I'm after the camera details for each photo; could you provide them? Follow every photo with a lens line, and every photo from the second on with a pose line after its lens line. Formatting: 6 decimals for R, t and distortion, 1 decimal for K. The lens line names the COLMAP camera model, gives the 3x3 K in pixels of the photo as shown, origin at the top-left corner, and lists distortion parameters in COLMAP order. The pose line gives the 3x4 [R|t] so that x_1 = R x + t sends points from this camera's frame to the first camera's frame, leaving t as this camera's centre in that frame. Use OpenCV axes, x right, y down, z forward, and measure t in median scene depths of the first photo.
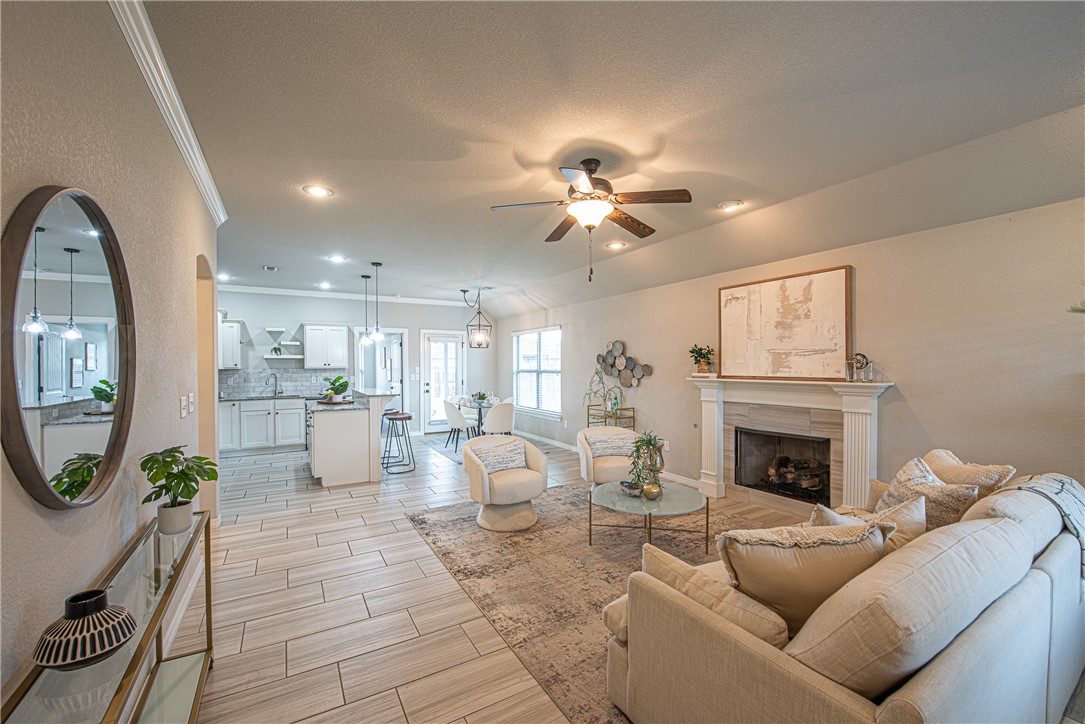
lens RADIAL K [[430.9, 0, 546.1], [0, 430.9, 367.1], [0, 0, 1]] dist [-0.016388, -0.001831]
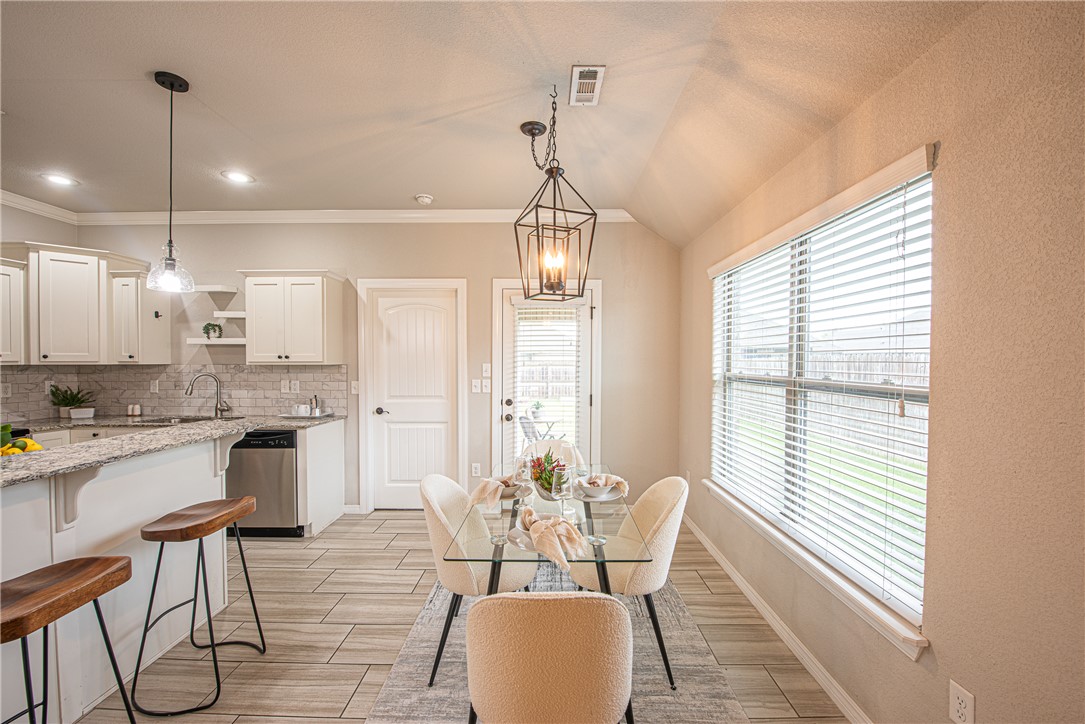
lens RADIAL K [[430.9, 0, 546.1], [0, 430.9, 367.1], [0, 0, 1]] dist [-0.016388, -0.001831]
pose [[0.853937, 0.014803, -0.520166, -0.012308], [-0.008209, 0.999854, 0.014978, -0.004150], [0.520312, -0.008521, 0.853934, 0.755291]]
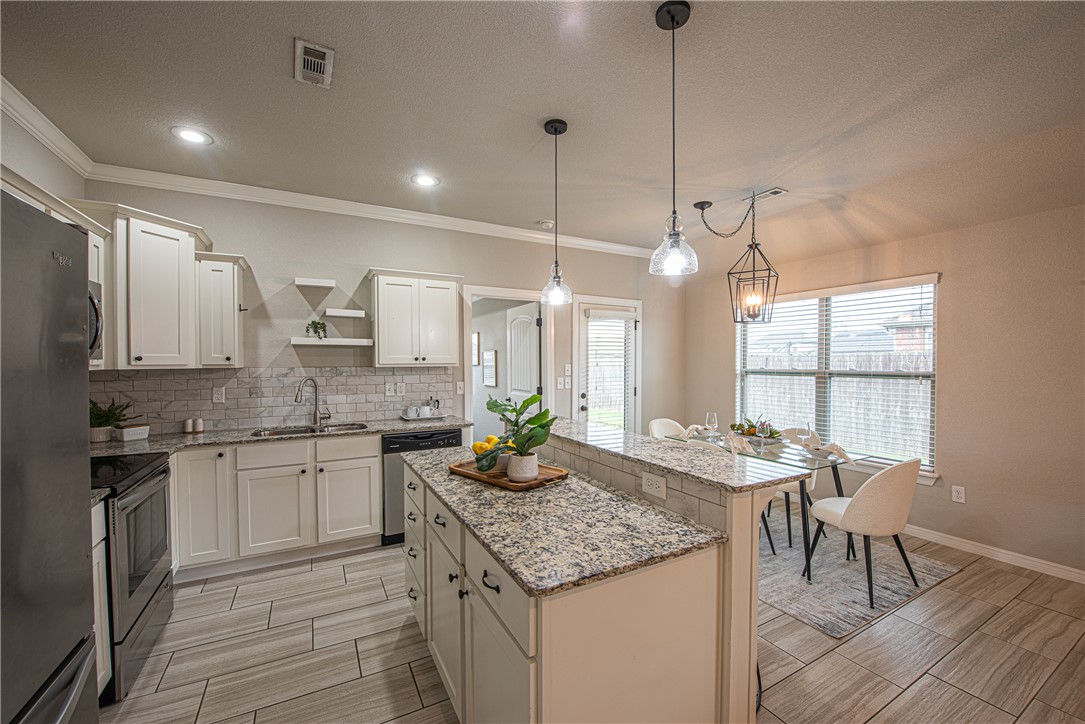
lens RADIAL K [[430.9, 0, 546.1], [0, 430.9, 367.1], [0, 0, 1]] dist [-0.016388, -0.001831]
pose [[0.999107, 0.003240, -0.042138, -0.354891], [-0.002838, 0.999950, 0.009596, -0.001601], [0.042167, -0.009468, 0.999066, 0.533984]]
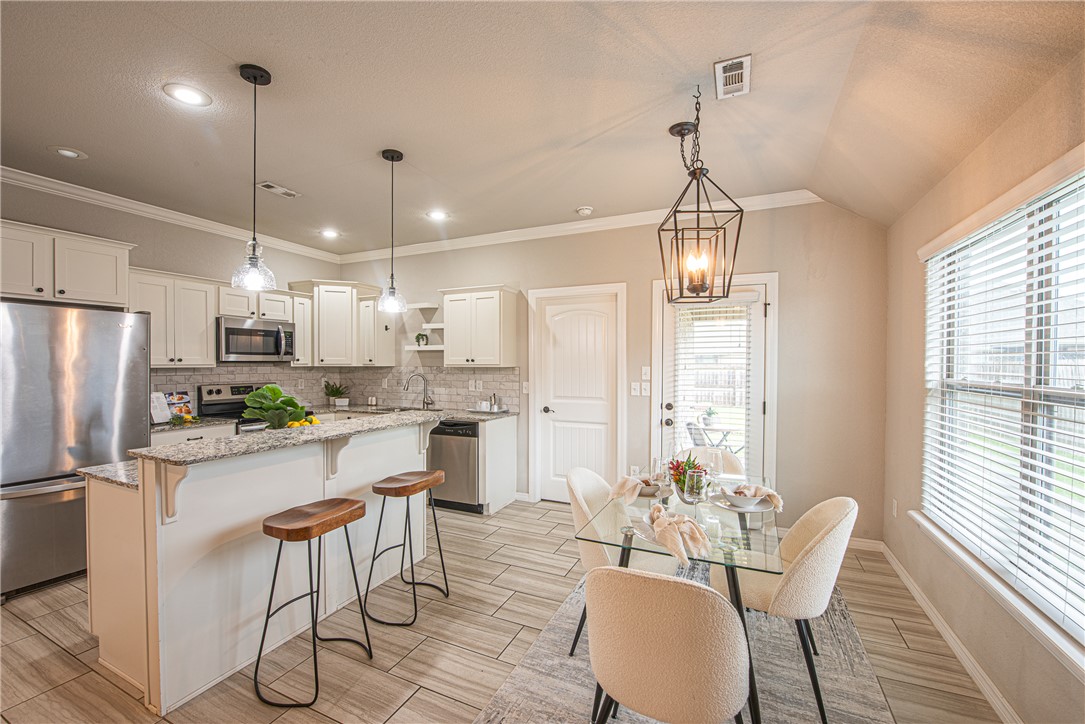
lens RADIAL K [[447.3, 0, 528.8], [0, 447.3, 367.7], [0, 0, 1]] dist [-0.011927, -0.003543]
pose [[0.551758, 0.015264, -0.833864, 0.025759], [-0.007710, 0.999883, 0.013202, -0.004639], [0.833968, -0.000855, 0.551812, 0.748780]]
